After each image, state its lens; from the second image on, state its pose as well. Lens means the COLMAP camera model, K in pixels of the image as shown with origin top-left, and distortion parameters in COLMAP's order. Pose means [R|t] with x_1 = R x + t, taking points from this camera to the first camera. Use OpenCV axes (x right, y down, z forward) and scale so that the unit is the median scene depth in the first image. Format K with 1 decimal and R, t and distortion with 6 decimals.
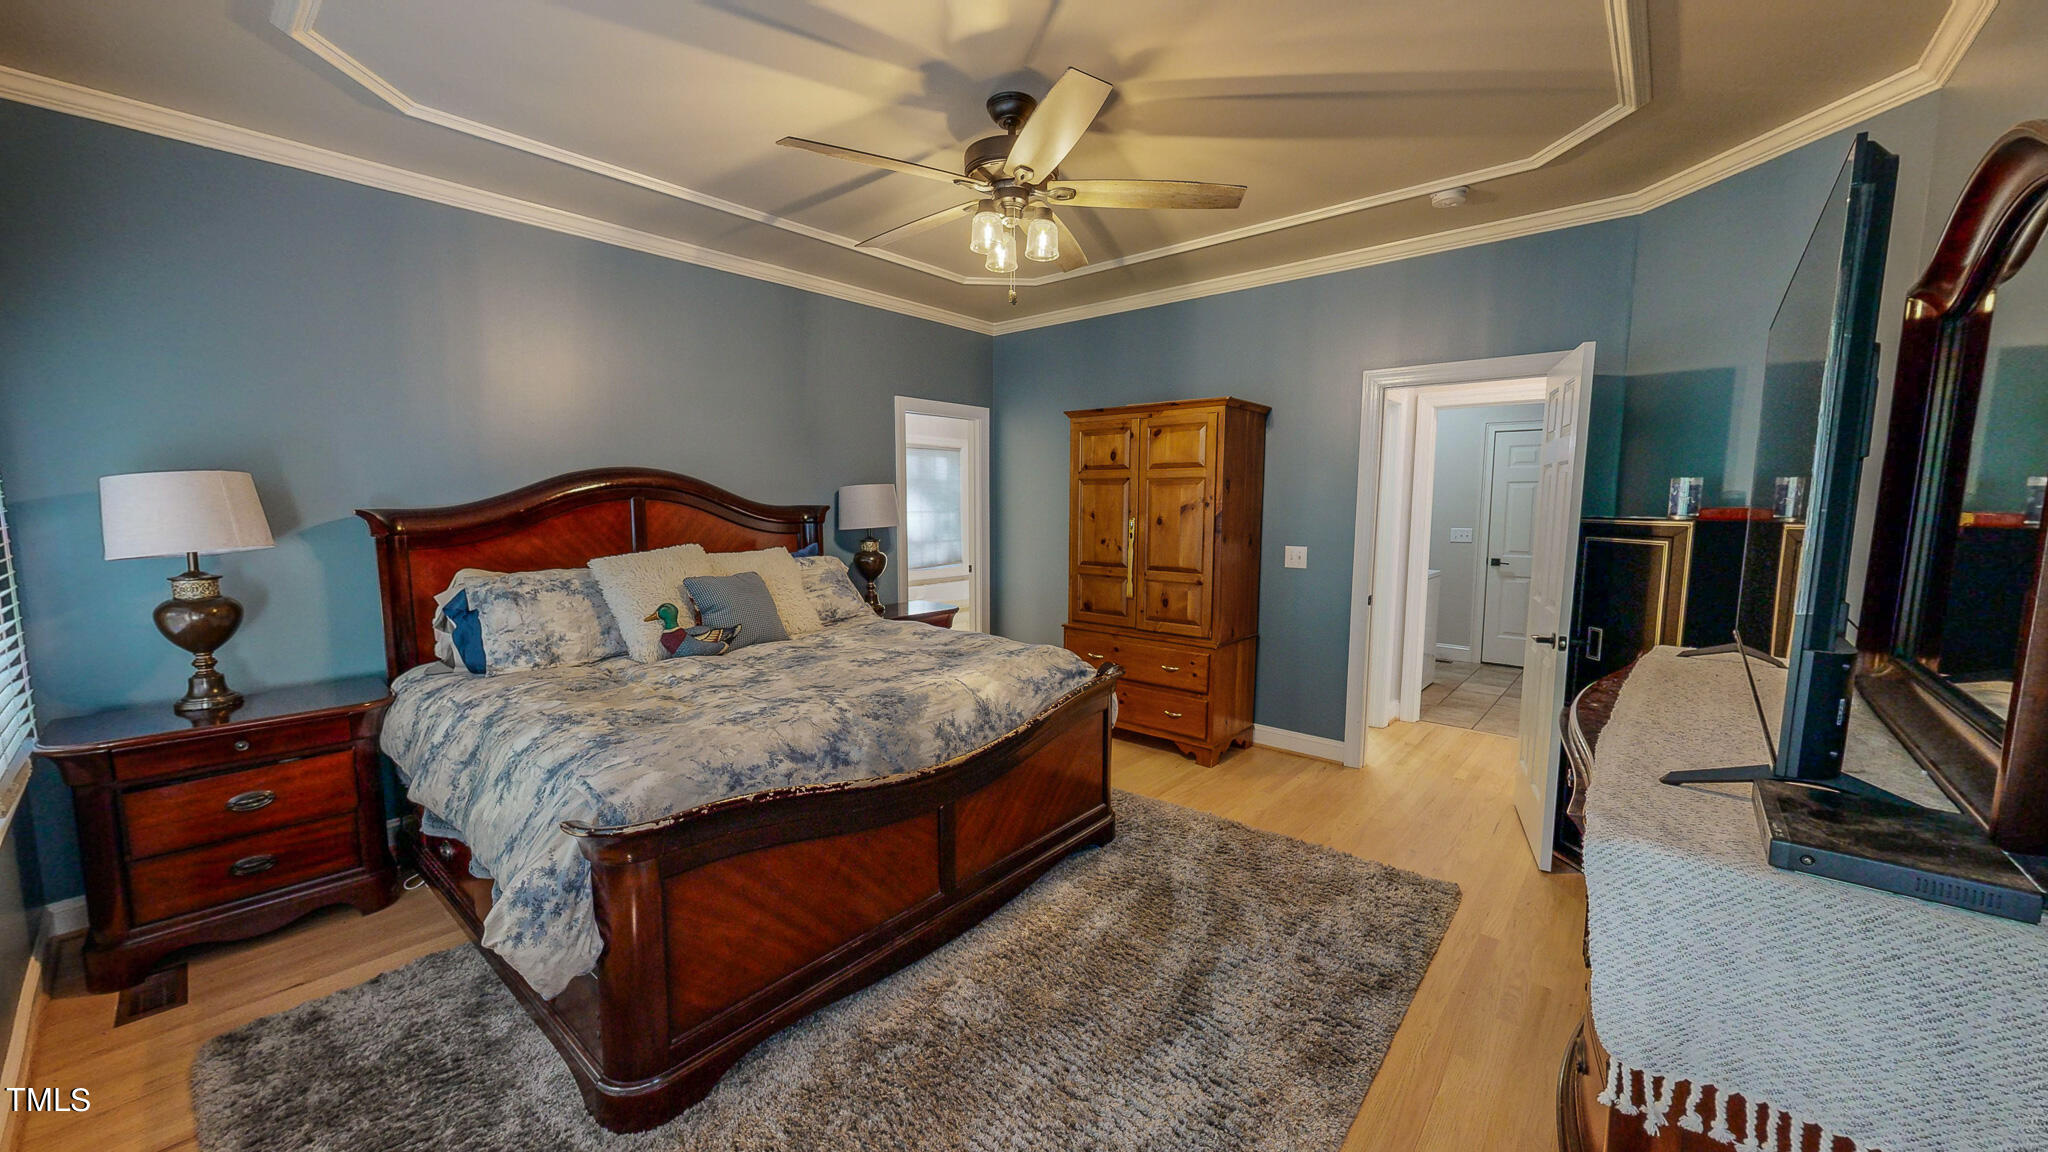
lens RADIAL K [[751.6, 0, 1024.3], [0, 751.6, 578.8], [0, 0, 1]] dist [0.000584, -0.000005]
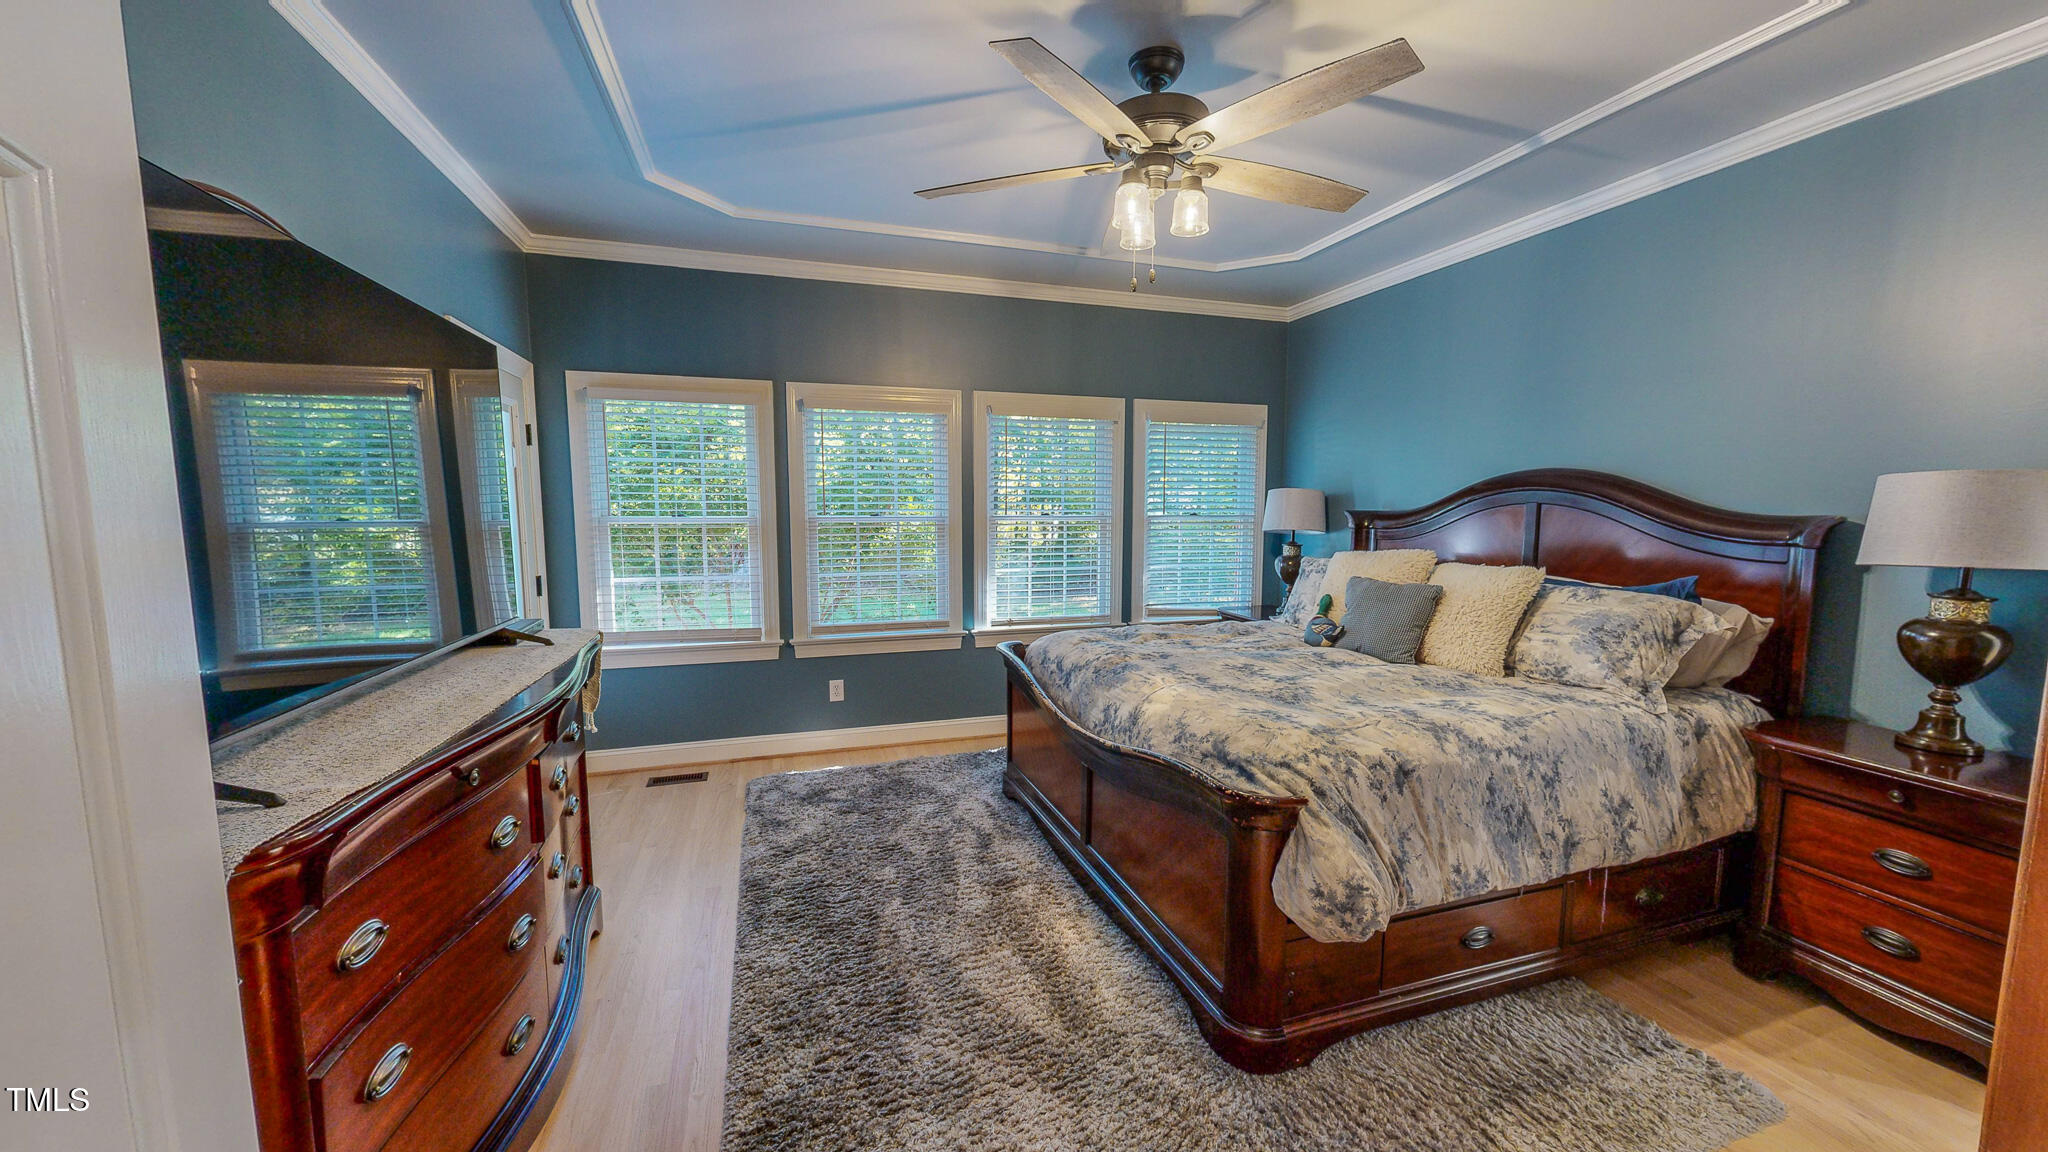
lens RADIAL K [[751.6, 0, 1024.3], [0, 751.6, 578.8], [0, 0, 1]] dist [0.000584, -0.000005]
pose [[-0.504963, 0.079586, -0.859464, 0.826566], [-0.106911, 0.982305, 0.153775, -0.131726], [0.856494, 0.169537, -0.487519, 1.321558]]
